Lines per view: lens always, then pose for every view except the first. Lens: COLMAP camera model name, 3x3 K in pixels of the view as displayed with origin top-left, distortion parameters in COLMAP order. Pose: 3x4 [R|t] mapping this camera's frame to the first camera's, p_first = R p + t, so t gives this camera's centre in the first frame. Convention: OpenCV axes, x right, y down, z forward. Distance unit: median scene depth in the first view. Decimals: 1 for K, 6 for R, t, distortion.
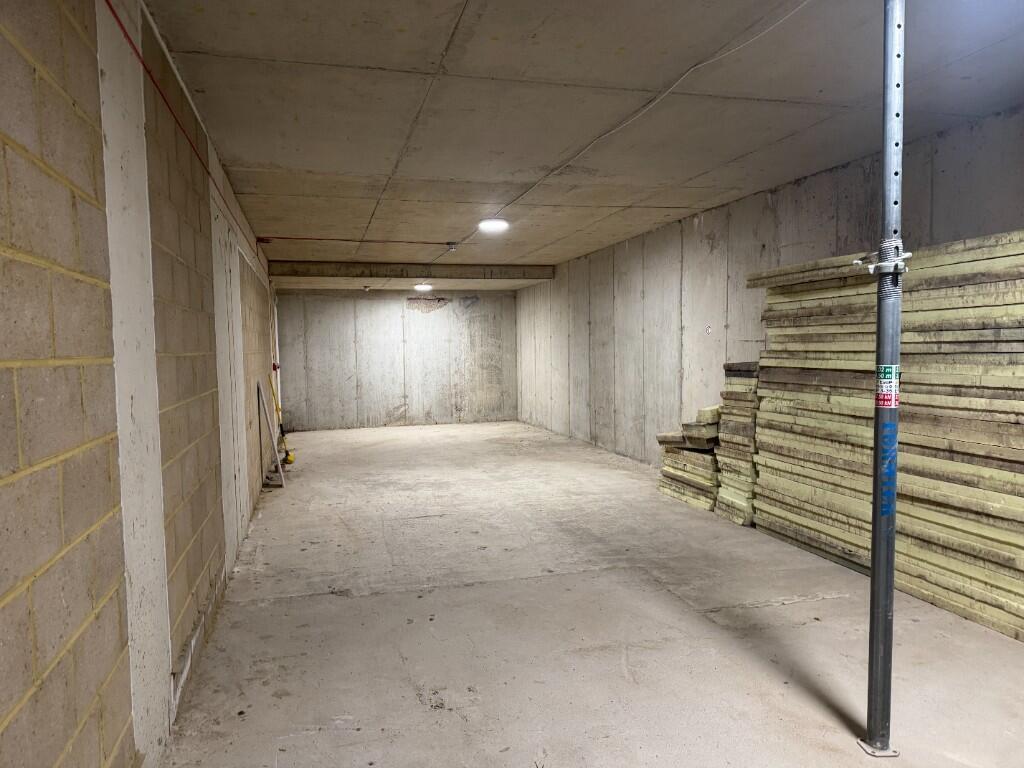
lens RADIAL K [[717.0, 0, 512.4], [0, 717.0, 385.5], [0, 0, 1]] dist [0.009103, 0.001053]
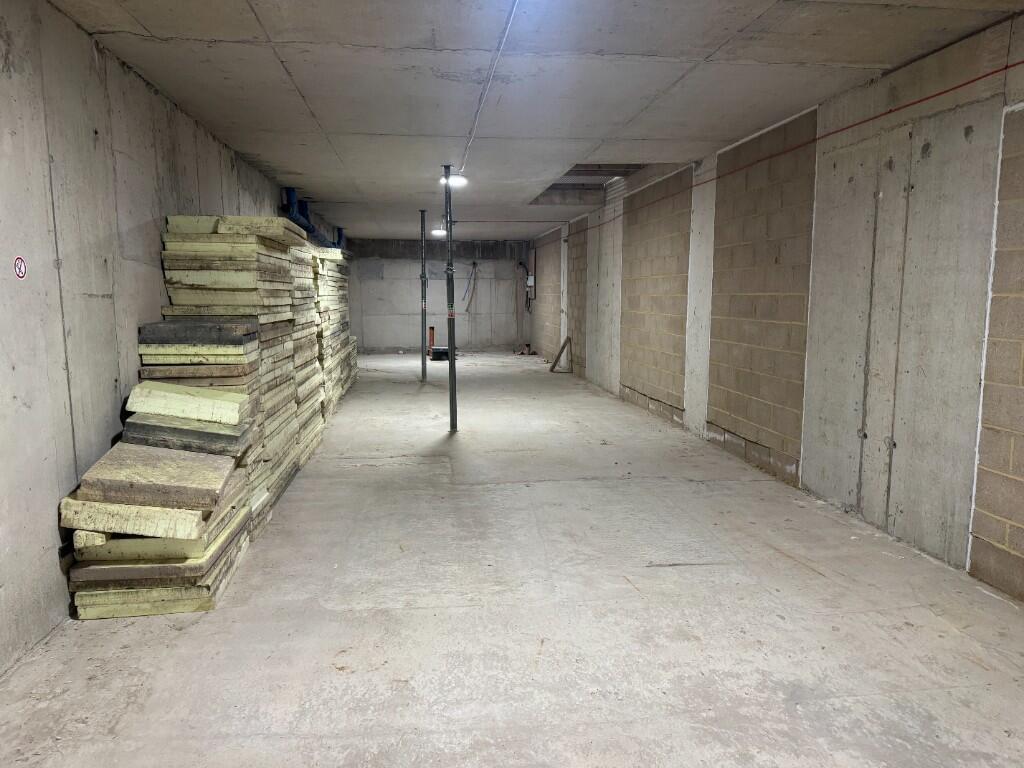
lens RADIAL K [[717.0, 0, 511.9], [0, 717.0, 386.9], [0, 0, 1]] dist [0.009103, 0.001053]
pose [[-0.989530, 0.009153, 0.144038, -0.083120], [0.034644, 0.983873, 0.175483, -0.099225], [-0.140108, 0.178636, -0.973889, 1.876695]]
